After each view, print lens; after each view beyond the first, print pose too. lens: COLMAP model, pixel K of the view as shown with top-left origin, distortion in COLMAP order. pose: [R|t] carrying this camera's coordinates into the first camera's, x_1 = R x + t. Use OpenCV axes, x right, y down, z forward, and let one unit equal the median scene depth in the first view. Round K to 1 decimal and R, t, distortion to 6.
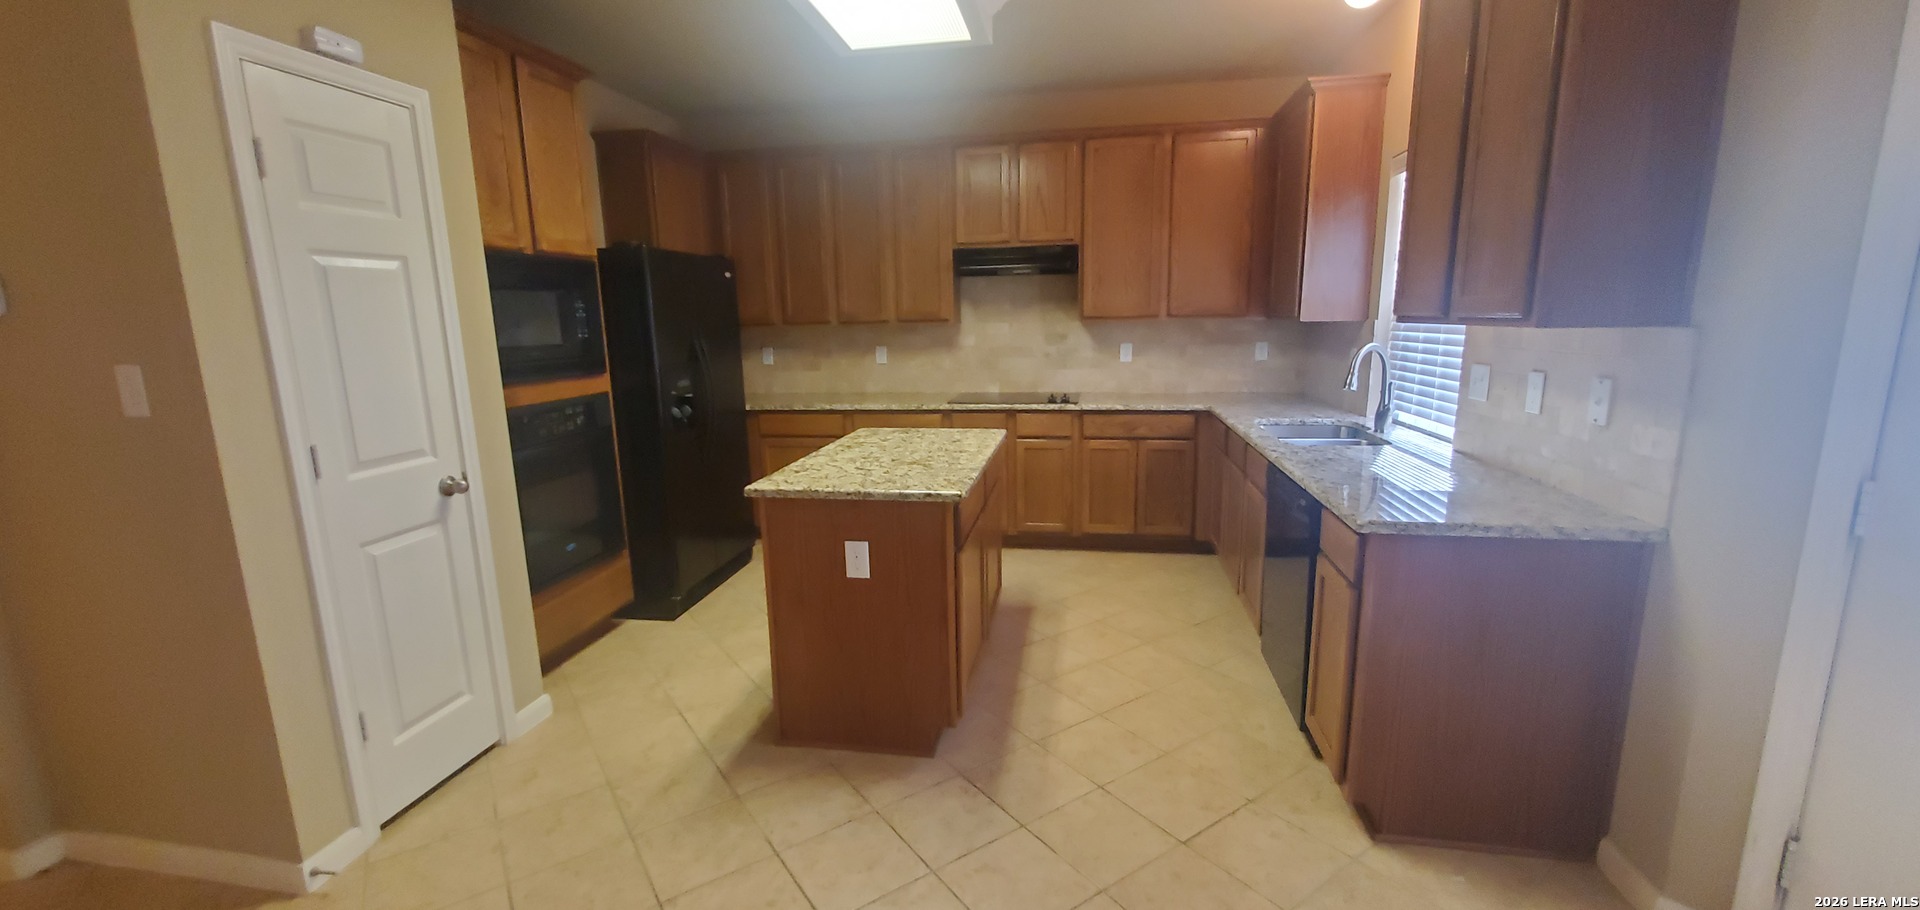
lens RADIAL K [[760.5, 0, 949.9], [0, 760.5, 449.0], [0, 0, 1]] dist [-0.001646, -0.000755]
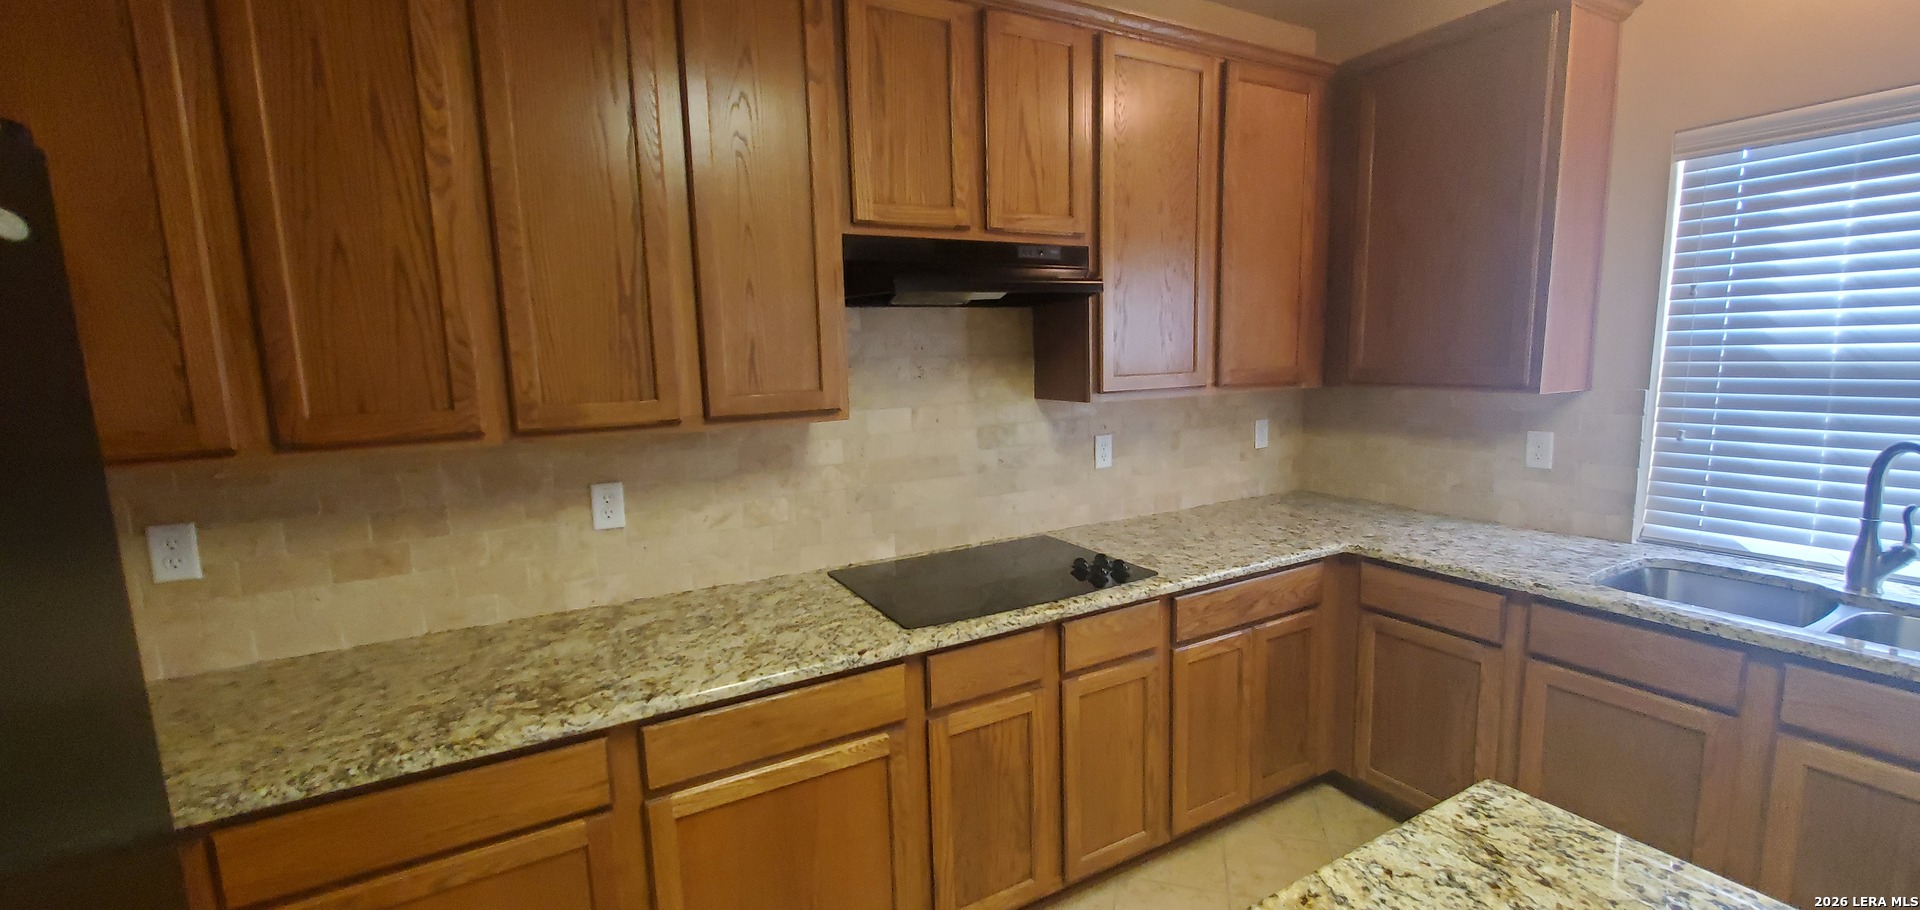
lens RADIAL K [[760.5, 0, 947.1], [0, 760.5, 455.8], [0, 0, 1]] dist [-0.001646, -0.000755]
pose [[0.779851, -0.086076, 0.620019, -0.261532], [0.121918, 0.992418, -0.015571, -0.167120], [-0.613978, 0.087734, 0.784432, 0.821636]]
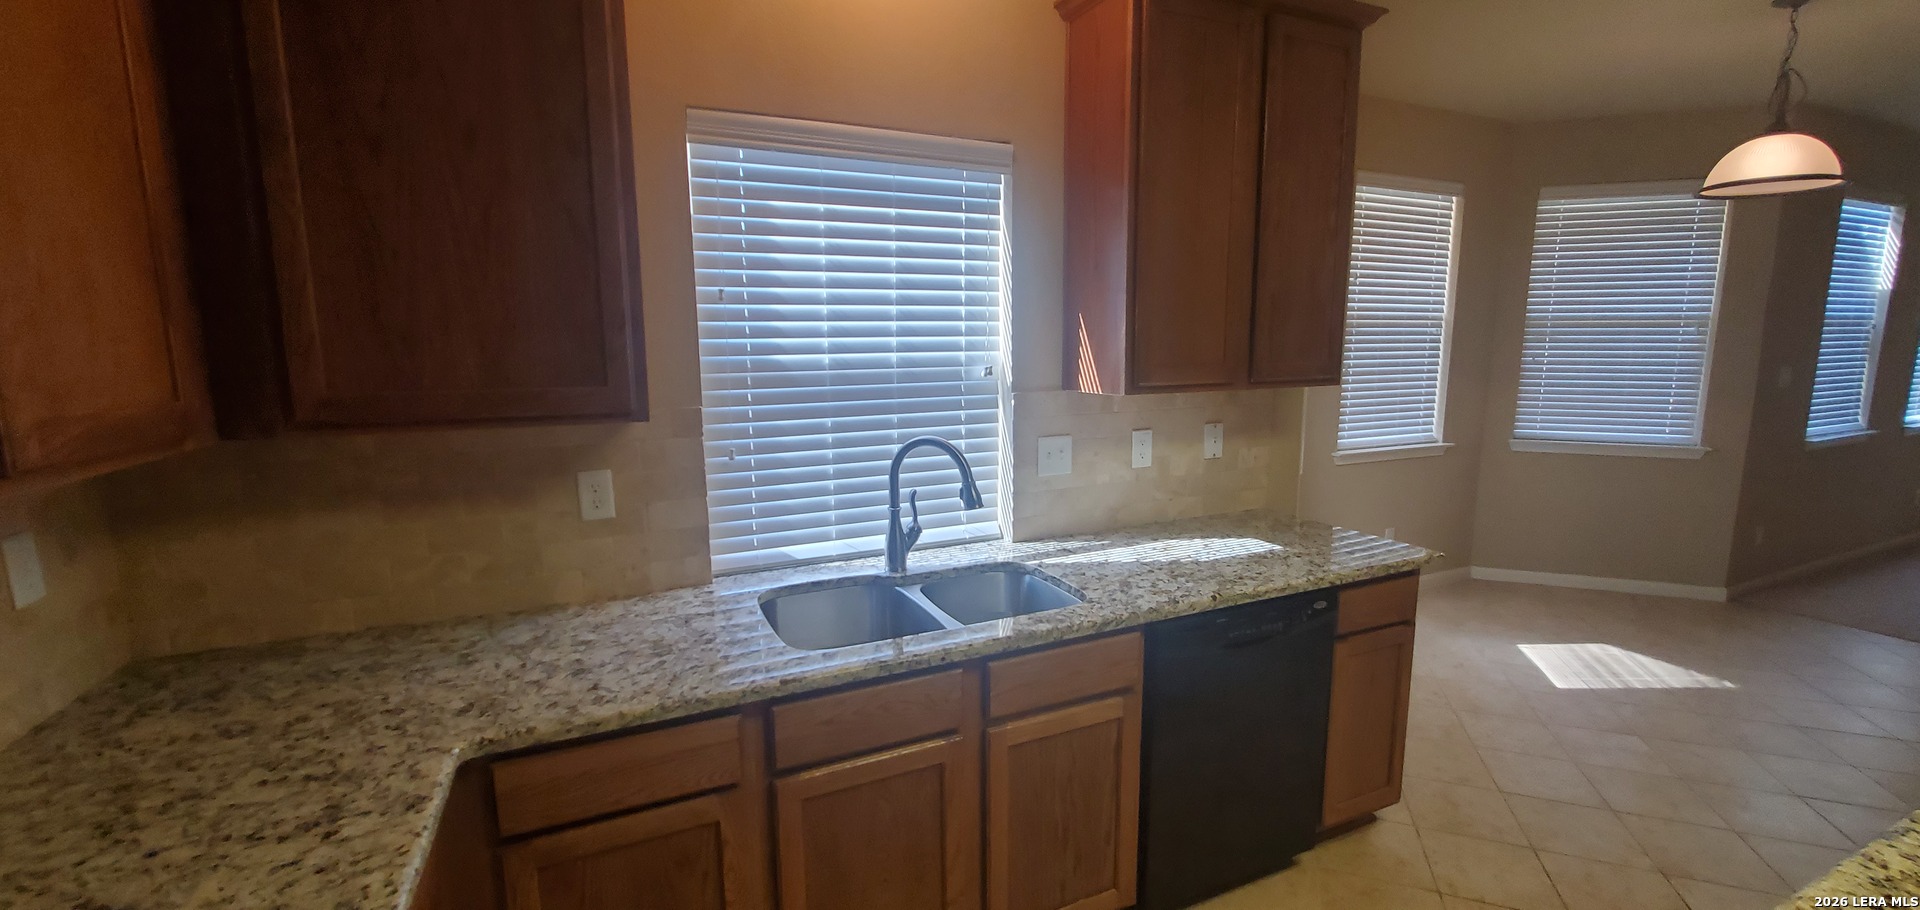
lens RADIAL K [[760.5, 0, 949.8], [0, 760.5, 454.8], [0, 0, 1]] dist [-0.001646, -0.000755]
pose [[-0.565254, -0.096861, 0.819211, 0.016556], [0.166142, 0.959365, 0.228070, -0.218223], [-0.808013, 0.265023, -0.526192, 1.086550]]
